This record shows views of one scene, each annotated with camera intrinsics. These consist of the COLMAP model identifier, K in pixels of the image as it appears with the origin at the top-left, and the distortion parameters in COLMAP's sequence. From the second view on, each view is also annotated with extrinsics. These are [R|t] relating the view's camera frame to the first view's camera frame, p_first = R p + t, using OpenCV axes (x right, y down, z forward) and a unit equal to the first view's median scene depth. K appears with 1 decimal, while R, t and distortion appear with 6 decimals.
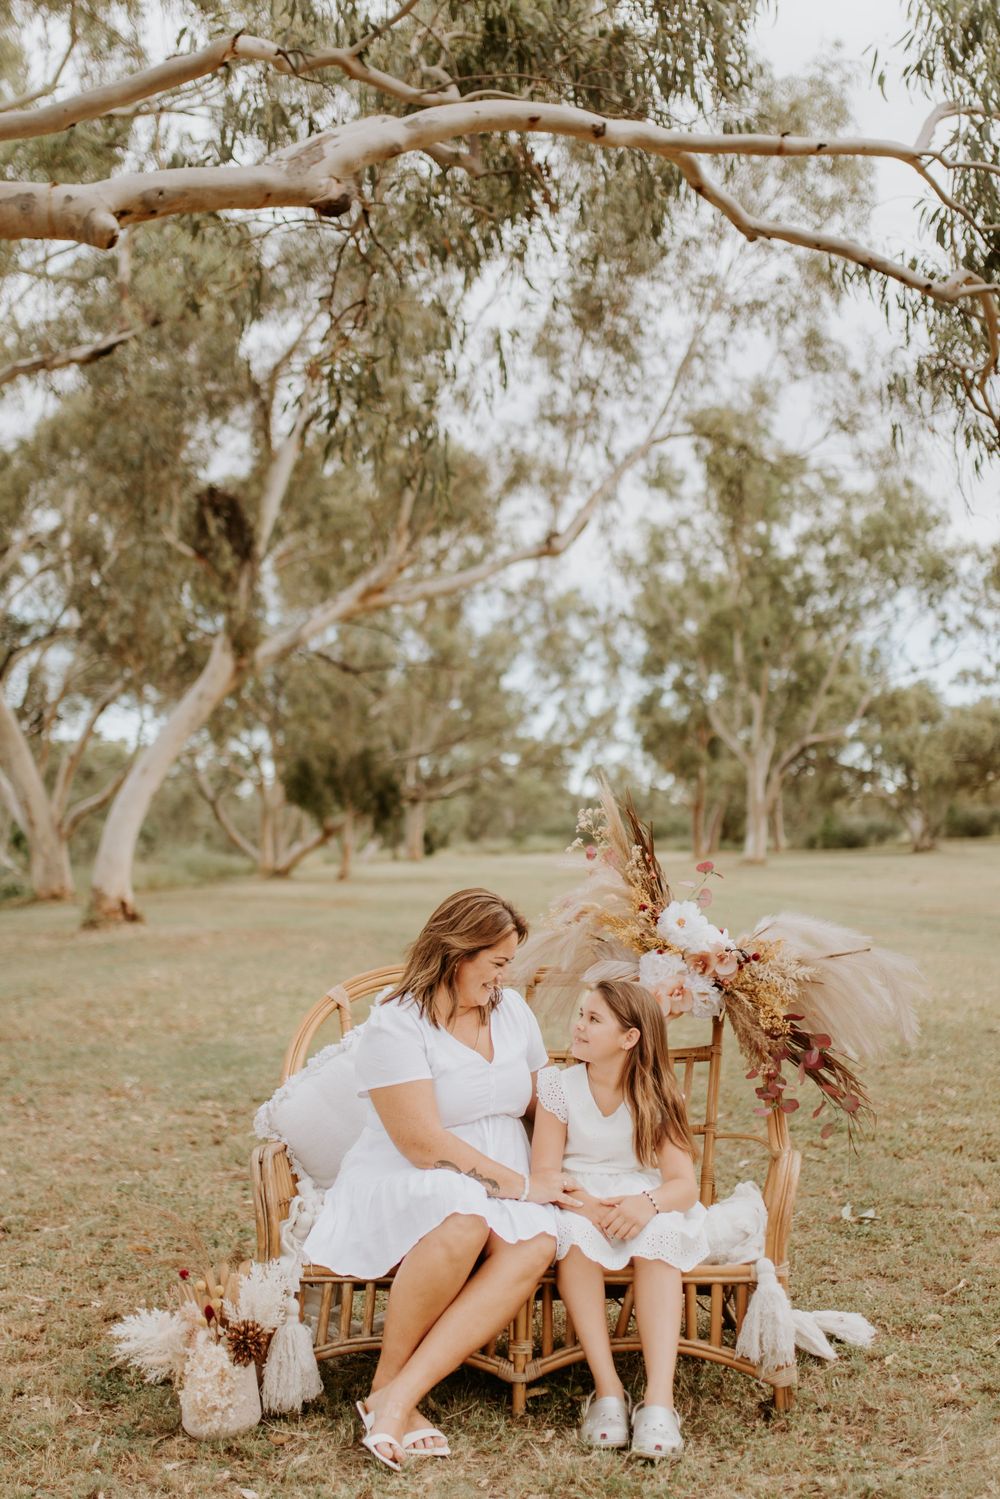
lens RADIAL K [[1758.6, 0, 497.8], [0, 1758.6, 718.0], [0, 0, 1]] dist [-0.006917, 0.018388]
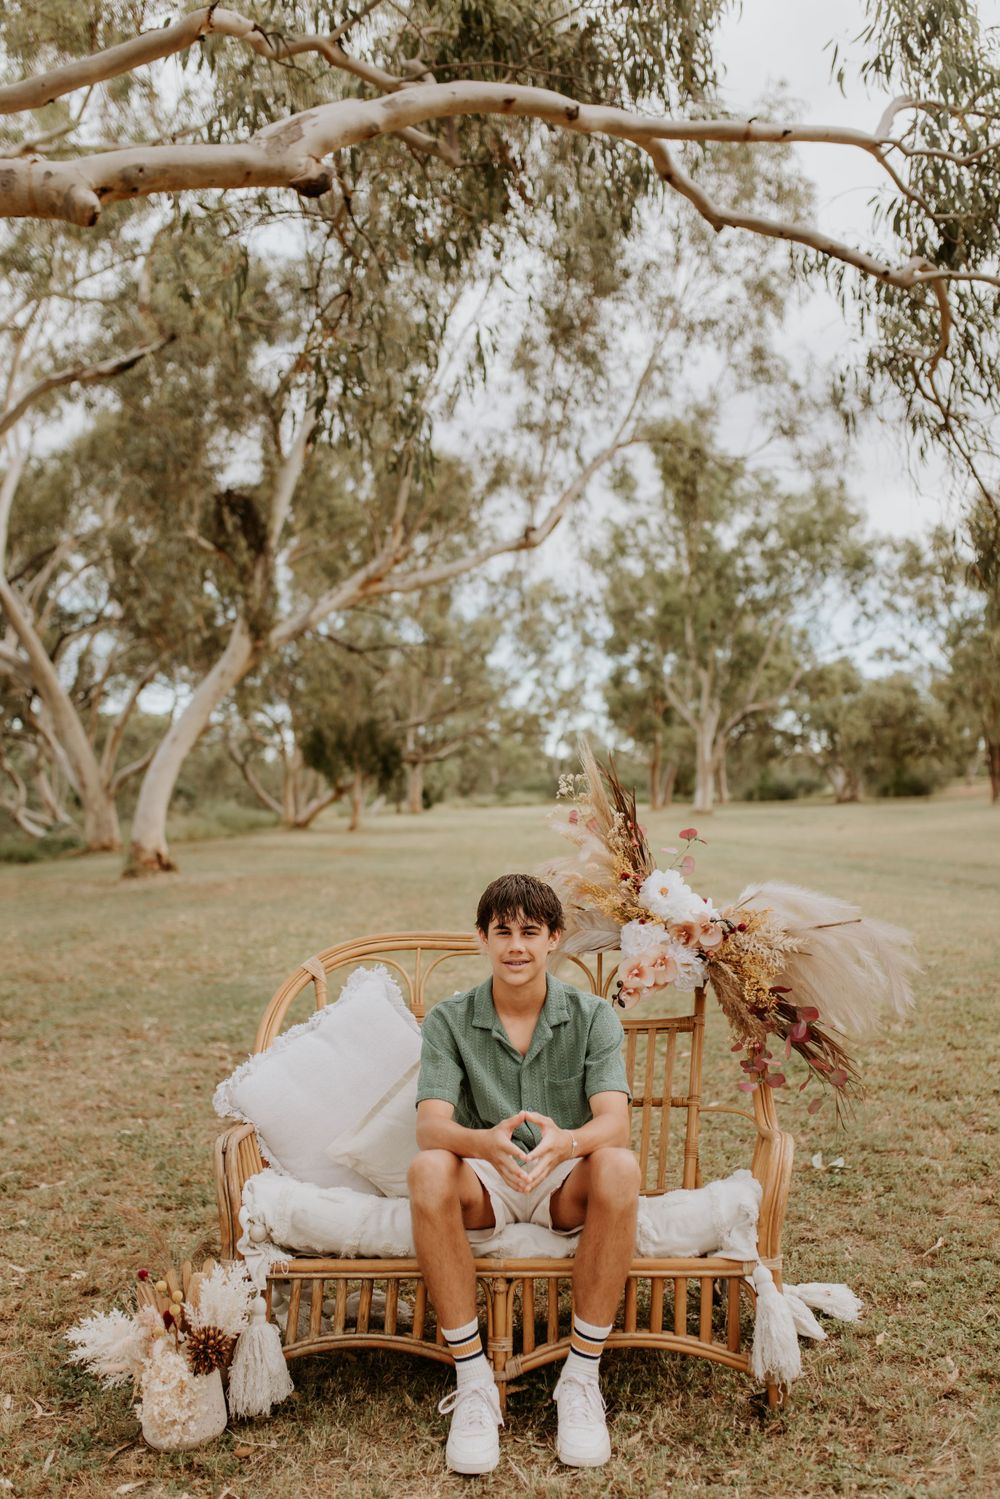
lens RADIAL K [[1474.5, 0, 496.6], [0, 1474.5, 795.5], [0, 0, 1]] dist [-0.003602, 0.003986]
pose [[0.999938, -0.008303, 0.007422, 0.002750], [0.007766, 0.997533, 0.069762, 0.002417], [-0.007983, -0.069700, 0.997536, 0.085082]]
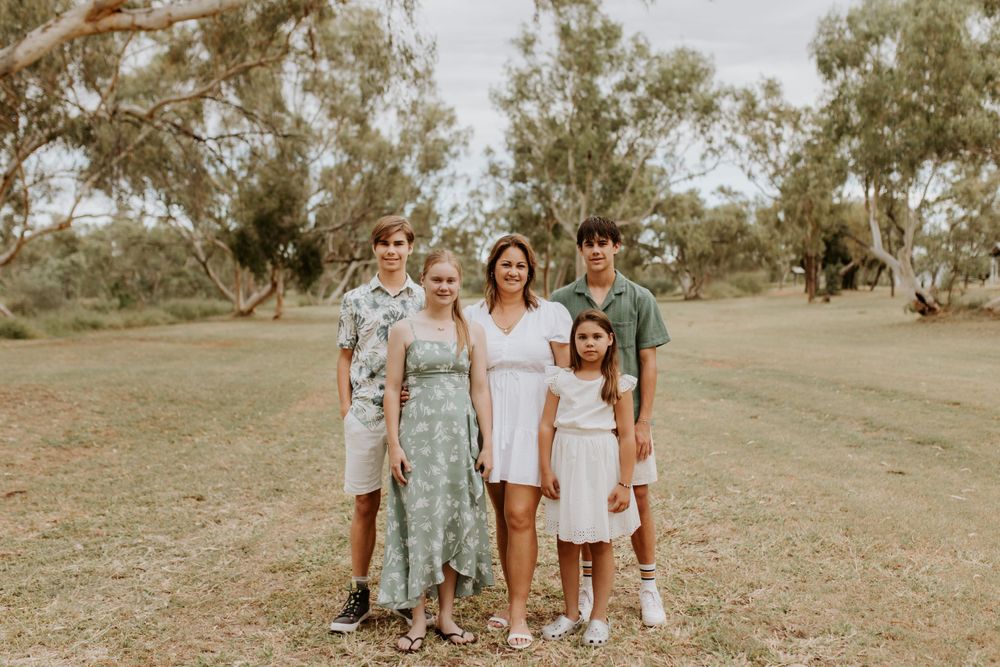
lens RADIAL K [[968.6, 0, 515.4], [0, 968.6, 331.8], [0, 0, 1]] dist [-0.007331, -0.003420]
pose [[0.997922, 0.003255, 0.064359, 0.233663], [-0.010436, 0.993702, 0.111564, 0.073357], [-0.063591, -0.112004, 0.991671, 1.132049]]
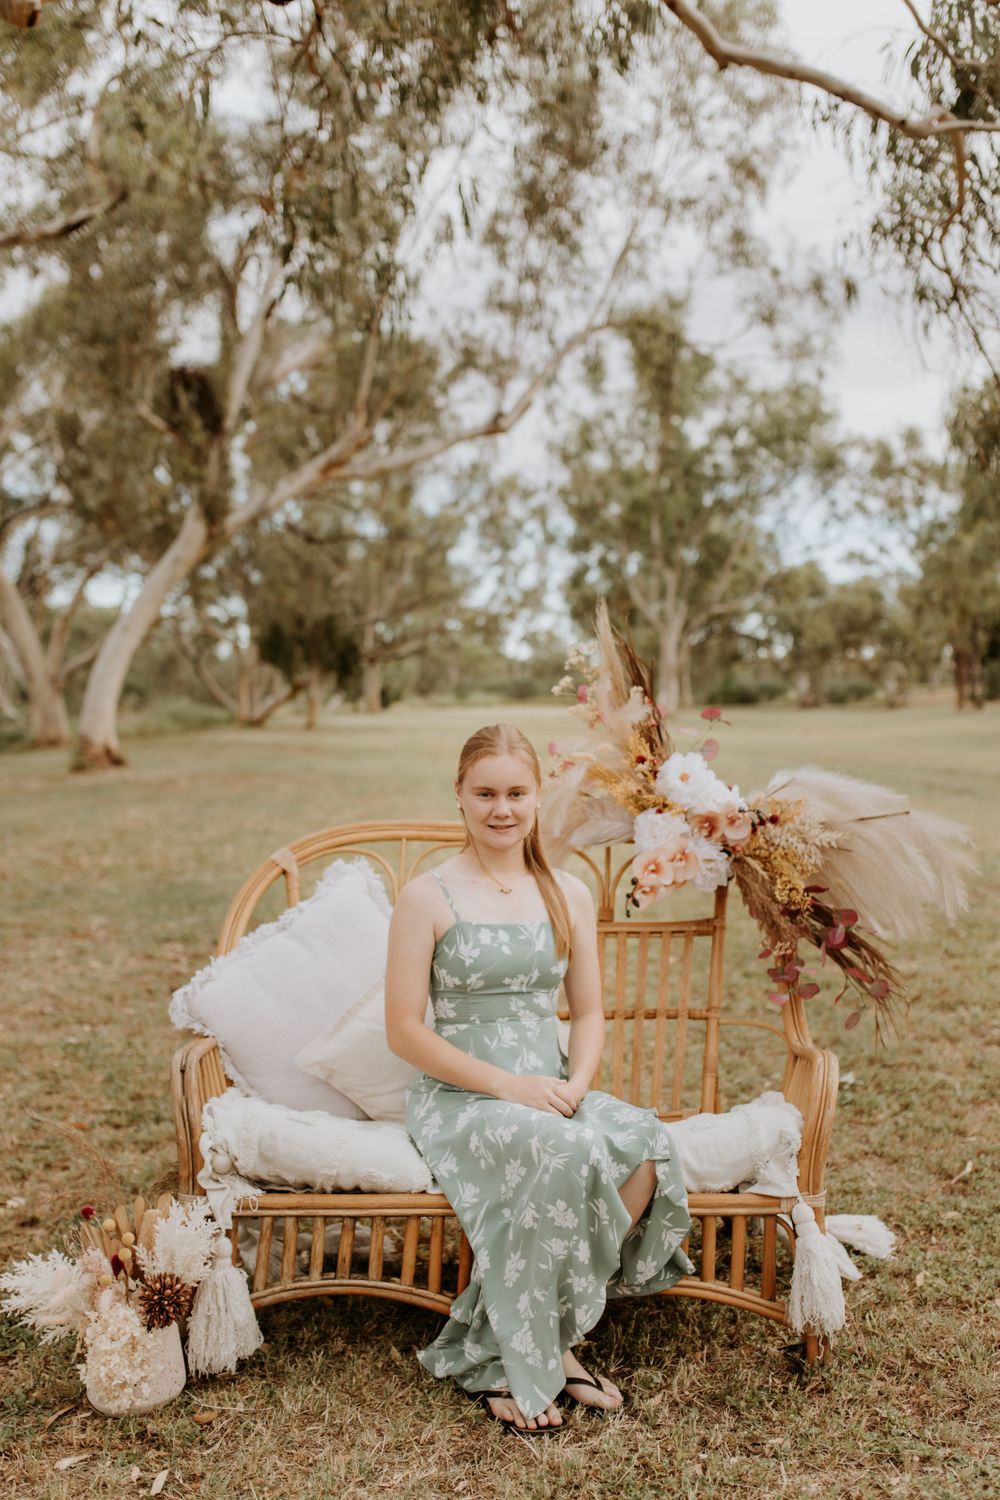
lens RADIAL K [[1492.0, 0, 510.1], [0, 1492.0, 779.9], [0, 0, 1]] dist [-0.004474, 0.005452]
pose [[0.998986, 0.003463, 0.044893, -0.005933], [-0.009044, 0.992151, 0.124718, 0.011942], [-0.044109, -0.124997, 0.991176, 0.125751]]
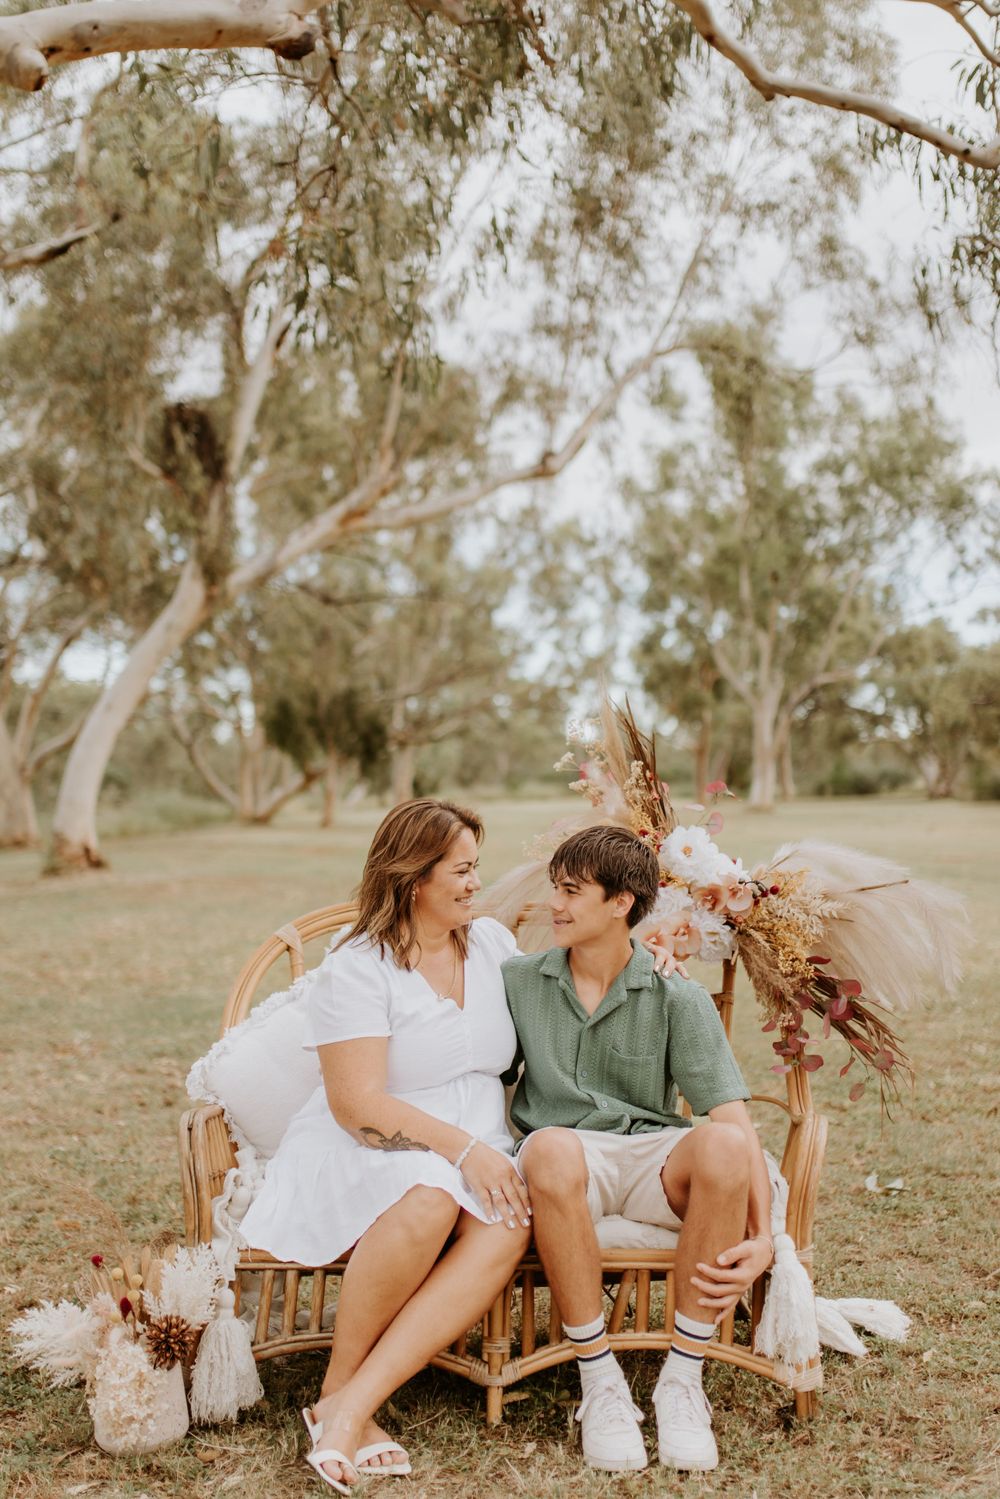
lens RADIAL K [[1846.1, 0, 506.0], [0, 1846.1, 729.2], [0, 0, 1]] dist [-0.004614, 0.010647]
pose [[0.999968, 0.001424, 0.007893, 0.003822], [-0.001718, 0.999298, 0.037433, 0.010563], [-0.007834, -0.037446, 0.999268, 0.046079]]
